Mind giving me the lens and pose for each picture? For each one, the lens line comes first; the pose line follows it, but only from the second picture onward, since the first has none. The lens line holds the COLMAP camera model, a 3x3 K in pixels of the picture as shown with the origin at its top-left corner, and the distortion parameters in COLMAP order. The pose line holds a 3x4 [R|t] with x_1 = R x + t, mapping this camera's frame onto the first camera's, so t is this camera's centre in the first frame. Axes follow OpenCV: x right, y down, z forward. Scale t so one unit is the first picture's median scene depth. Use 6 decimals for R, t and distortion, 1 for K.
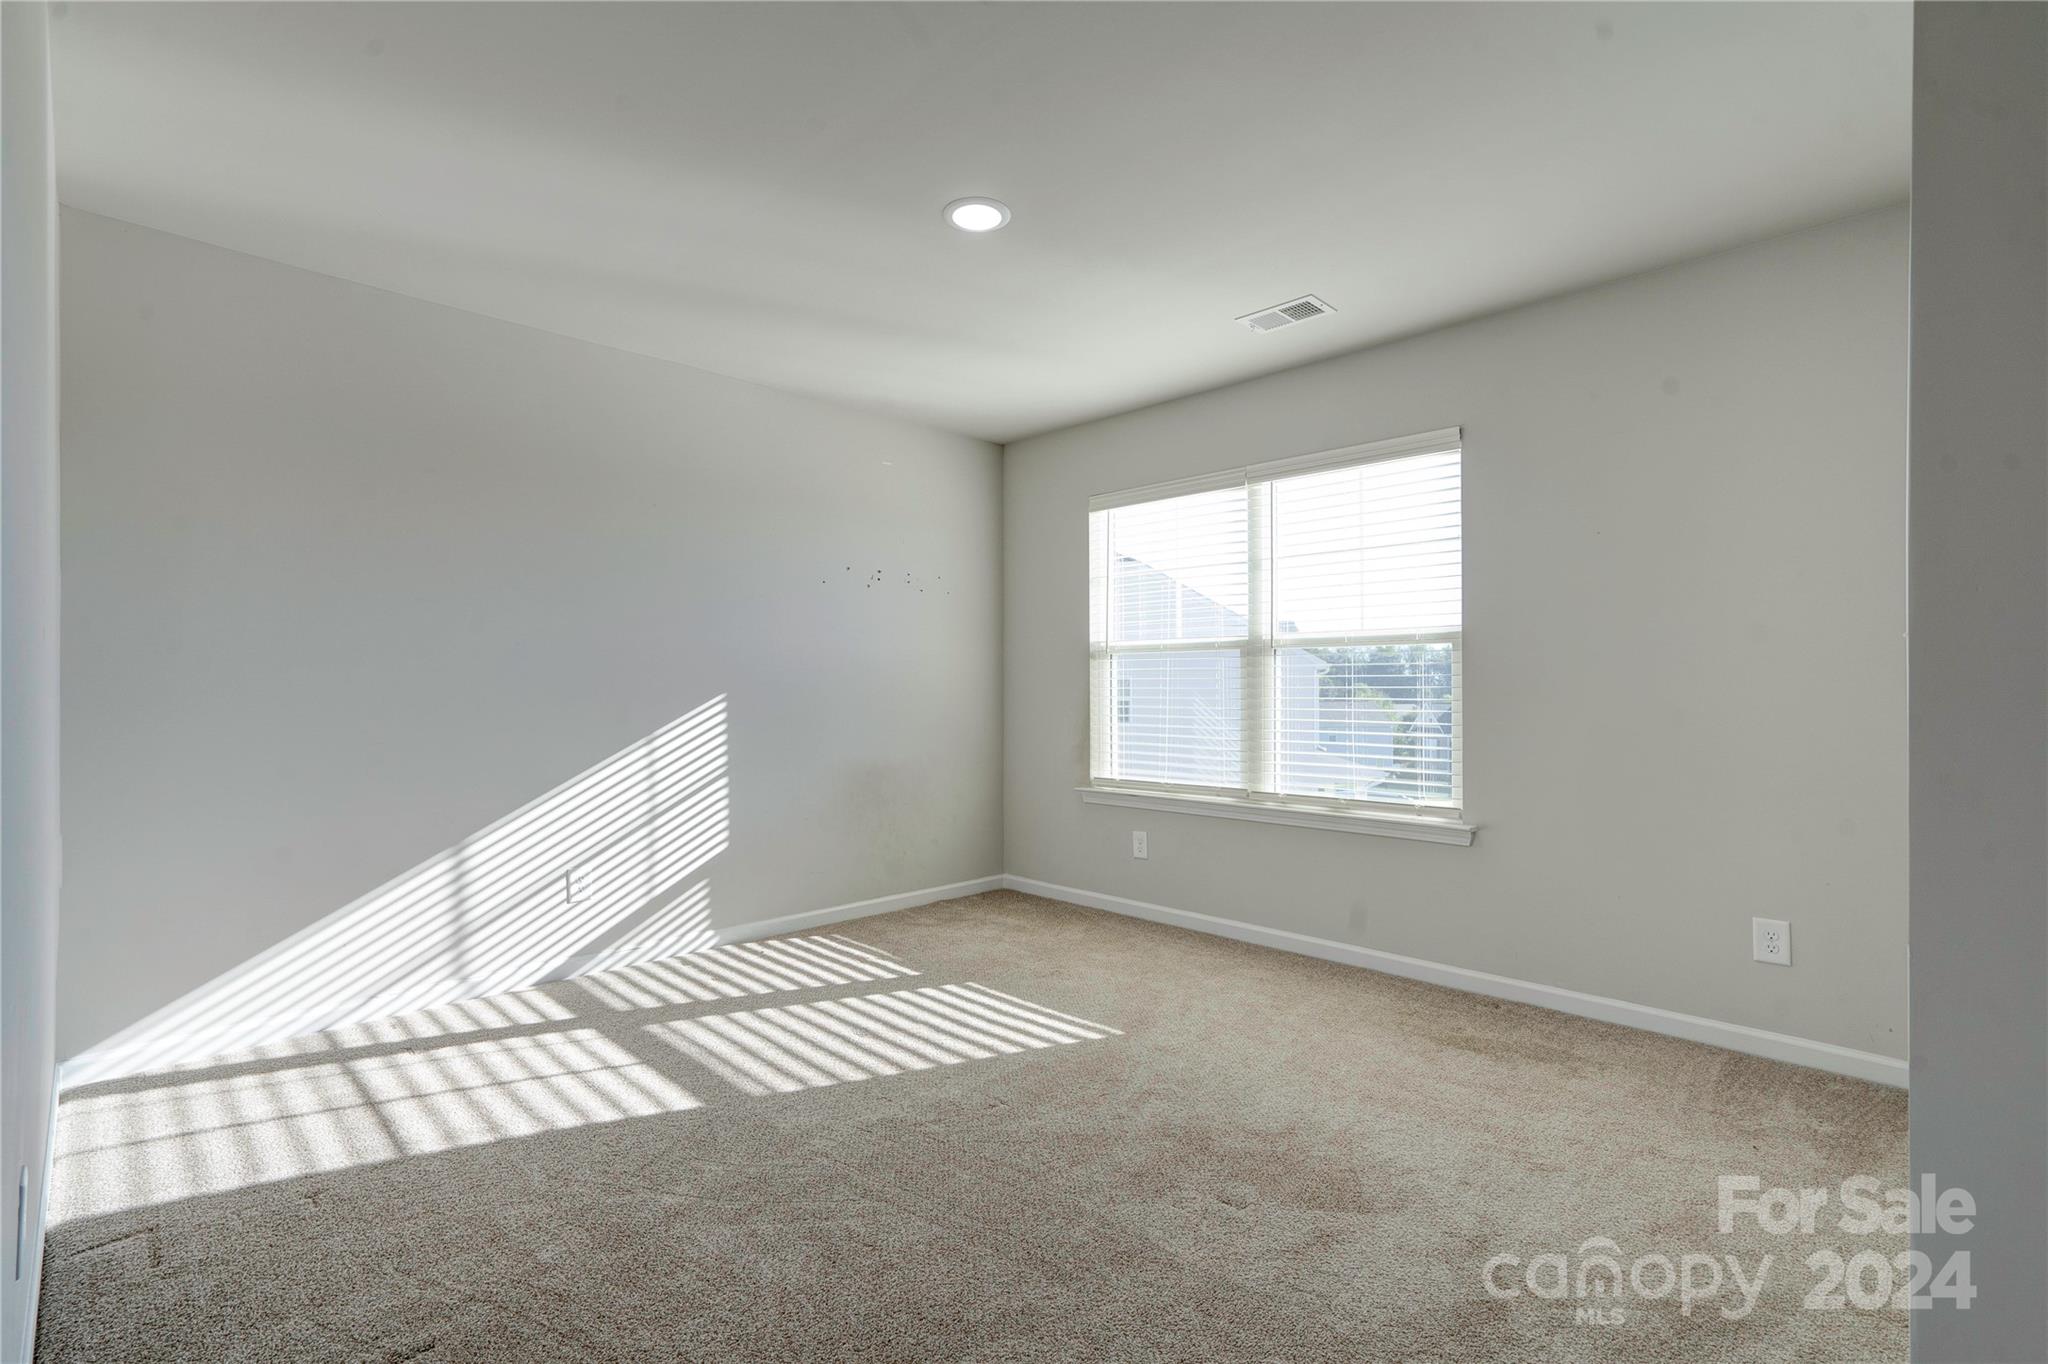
lens RADIAL K [[941.3, 0, 1017.9], [0, 941.3, 680.0], [0, 0, 1]] dist [-0.003315, 0.007257]
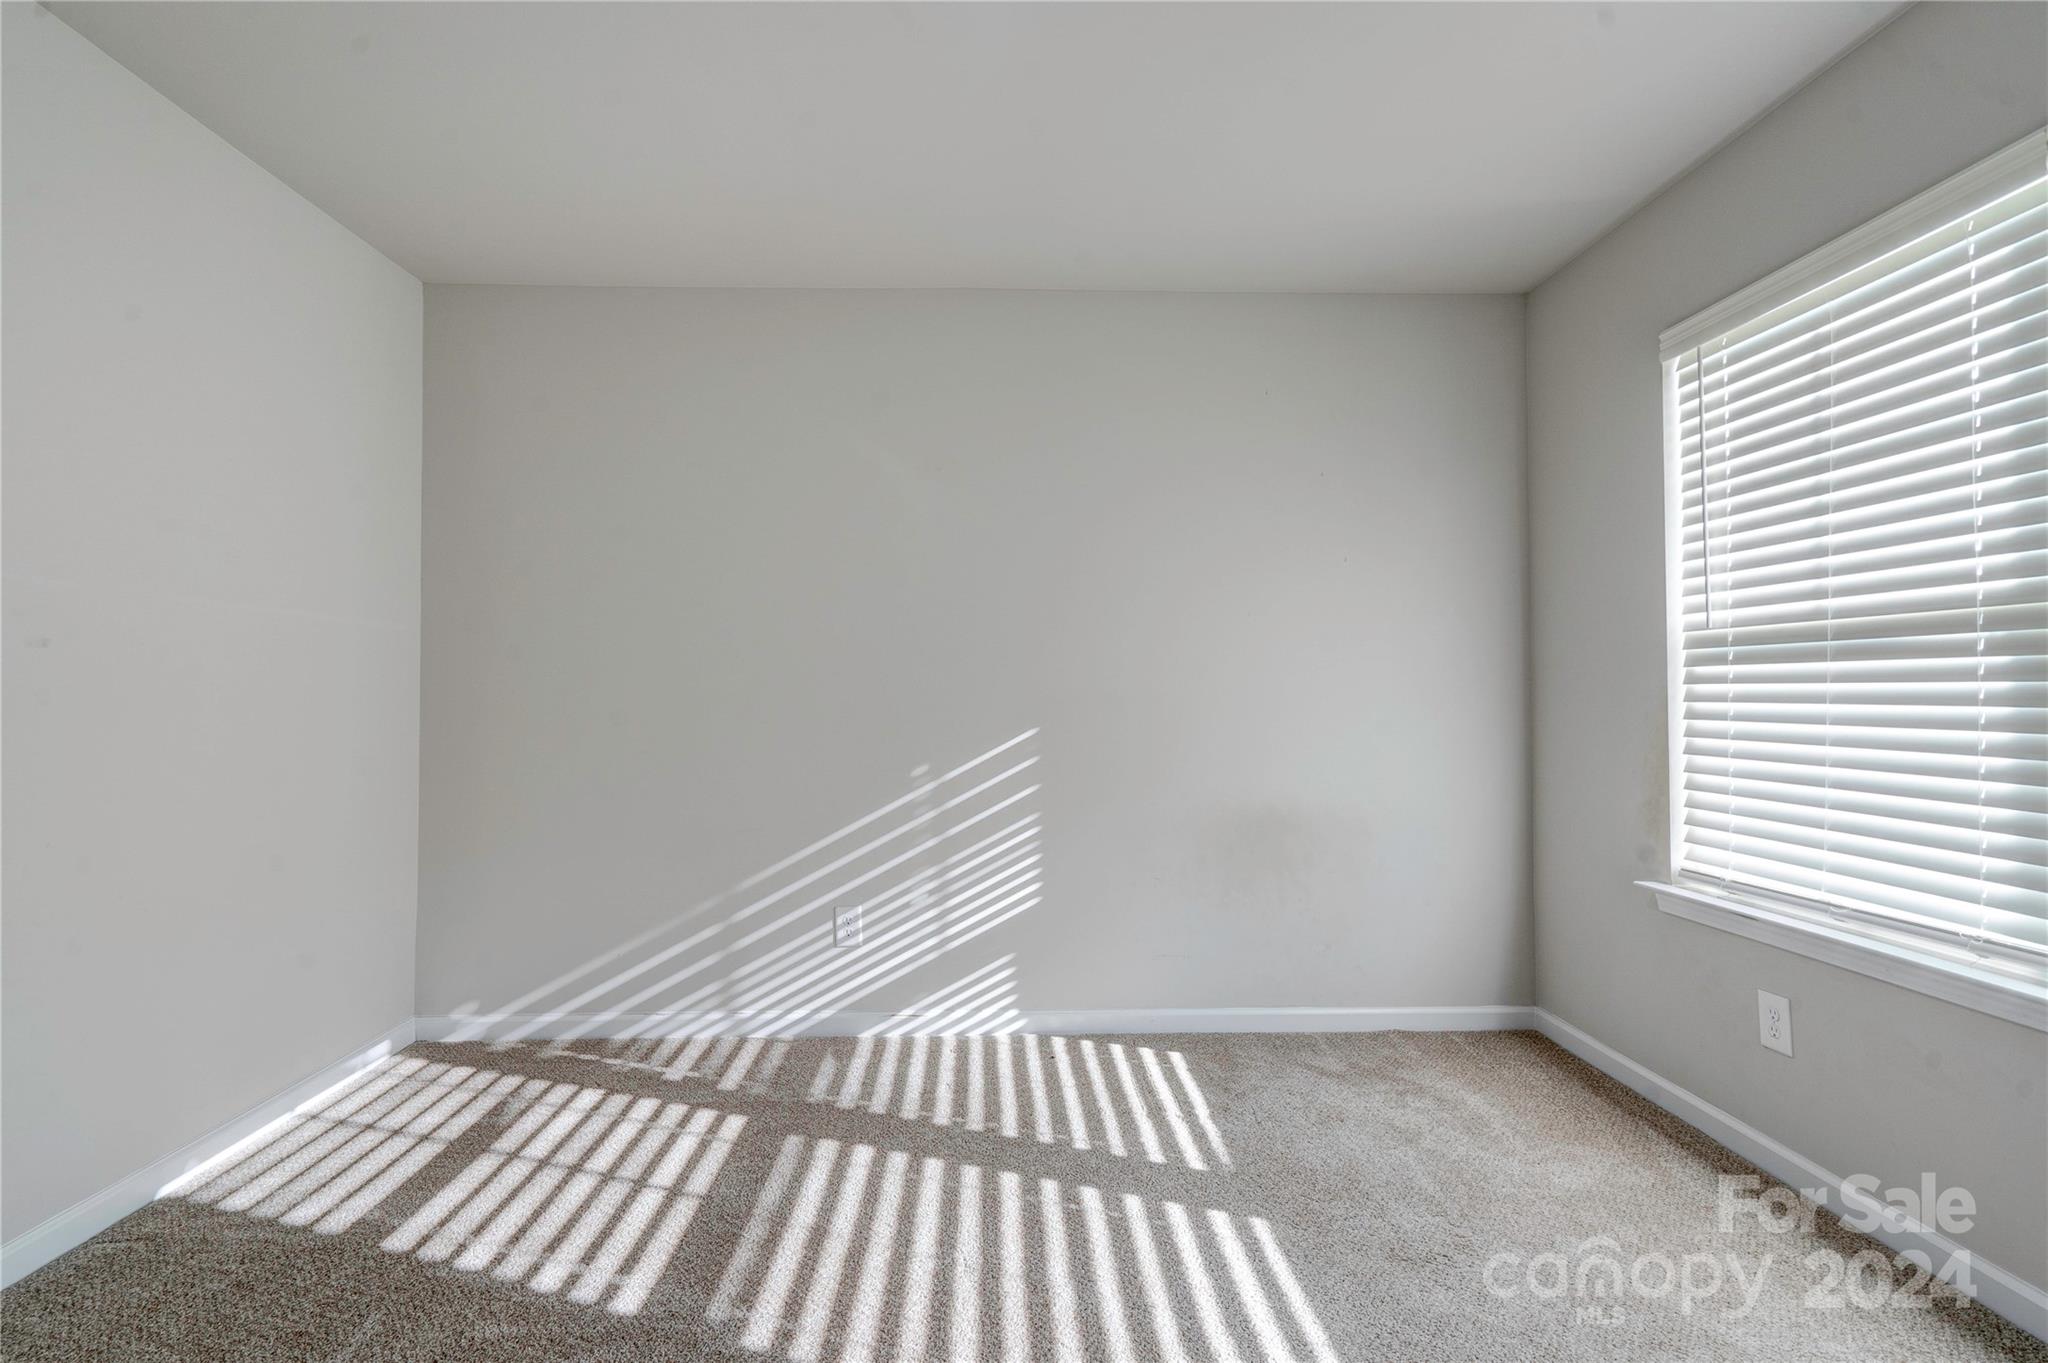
lens RADIAL K [[941.3, 0, 1015.3], [0, 941.3, 686.0], [0, 0, 1]] dist [-0.003315, 0.007257]
pose [[0.721245, -0.004497, -0.692665, 0.239665], [0.008633, 0.999960, 0.002498, -0.004500], [0.692626, -0.007781, 0.721255, 0.491533]]
